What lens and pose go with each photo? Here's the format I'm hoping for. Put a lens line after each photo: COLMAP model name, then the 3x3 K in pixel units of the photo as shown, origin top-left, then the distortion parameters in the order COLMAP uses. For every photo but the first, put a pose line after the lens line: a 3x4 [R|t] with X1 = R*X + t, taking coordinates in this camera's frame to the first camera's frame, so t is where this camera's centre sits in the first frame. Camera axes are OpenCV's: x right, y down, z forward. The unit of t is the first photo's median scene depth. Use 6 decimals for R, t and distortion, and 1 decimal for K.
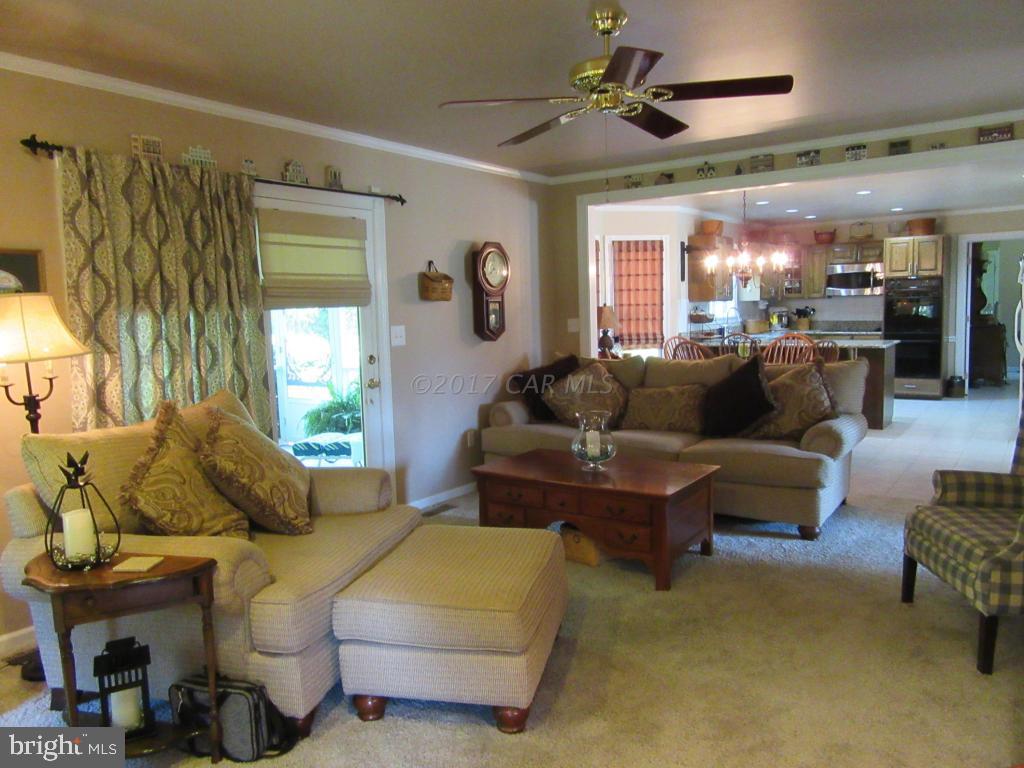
lens RADIAL K [[746.3, 0, 512.0], [0, 746.3, 384.0], [0, 0, 1]] dist [-0.005300, -0.002937]
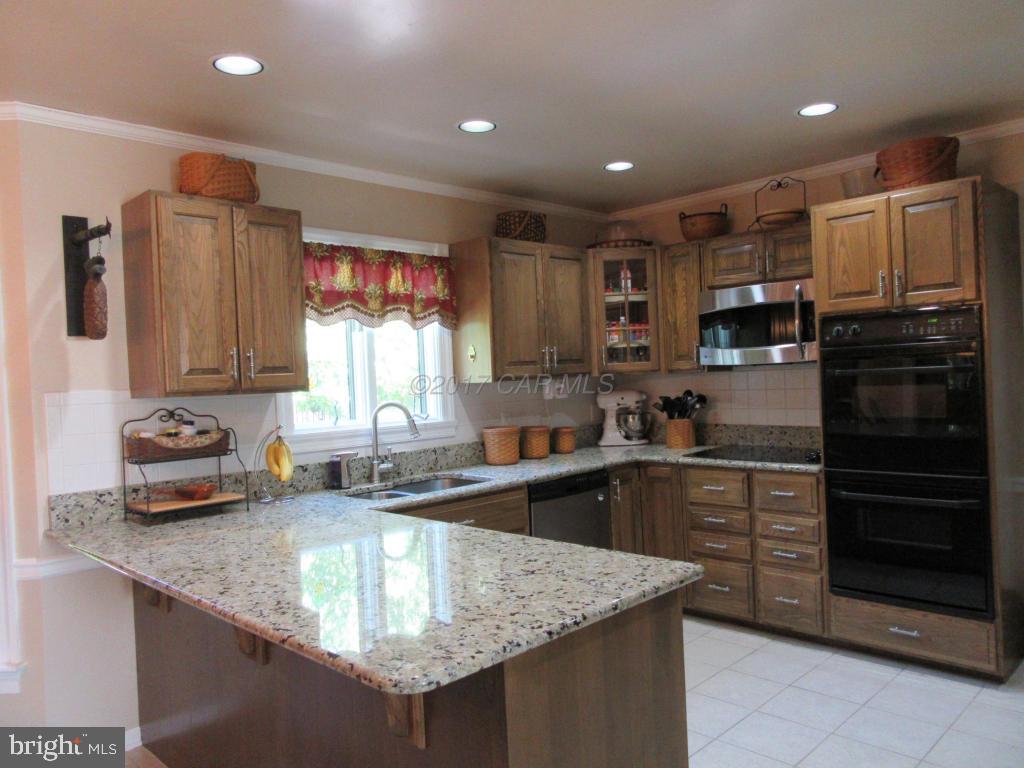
lens RADIAL K [[769.8, 0, 512.0], [0, 769.8, 384.0], [0, 0, 1]] dist [0.007296, 0.007051]
pose [[0.988278, -0.012150, -0.152183, 0.411102], [-0.001343, 0.996098, -0.088243, -0.076896], [0.152661, 0.087413, 0.984405, 0.616897]]
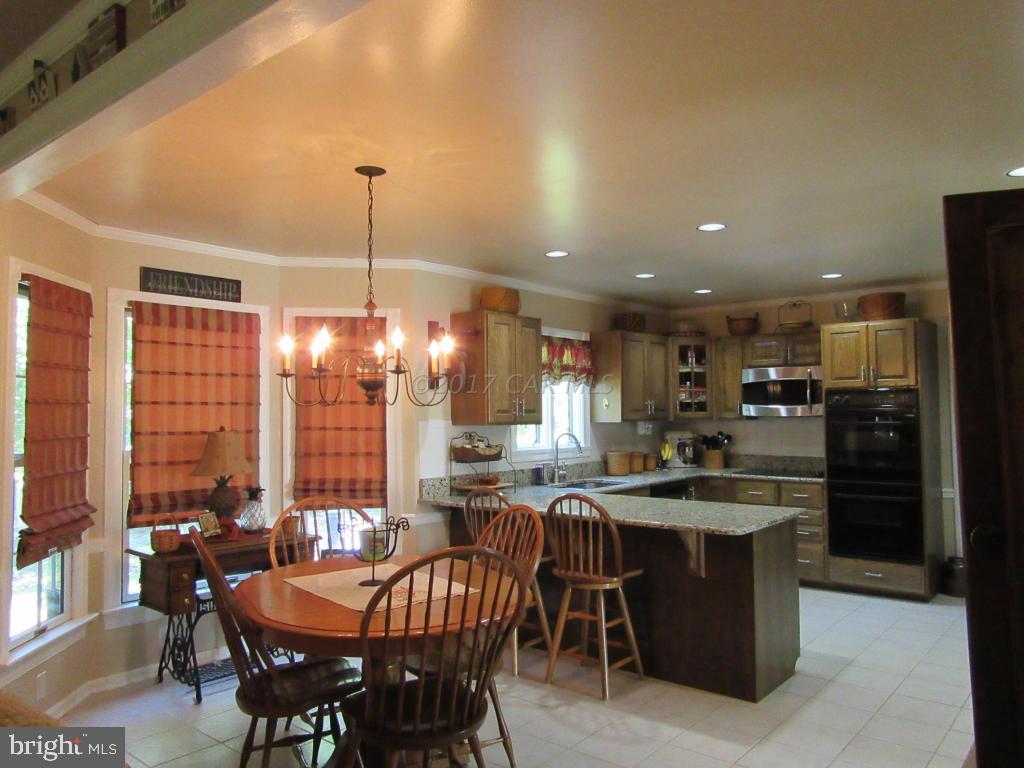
lens RADIAL K [[769.8, 0, 512.0], [0, 769.8, 384.0], [0, 0, 1]] dist [0.007296, 0.007051]
pose [[0.998112, 0.016672, -0.059116, 0.283362], [-0.024934, 0.989568, -0.141894, -0.051361], [0.056134, 0.143100, 0.988115, 0.365894]]
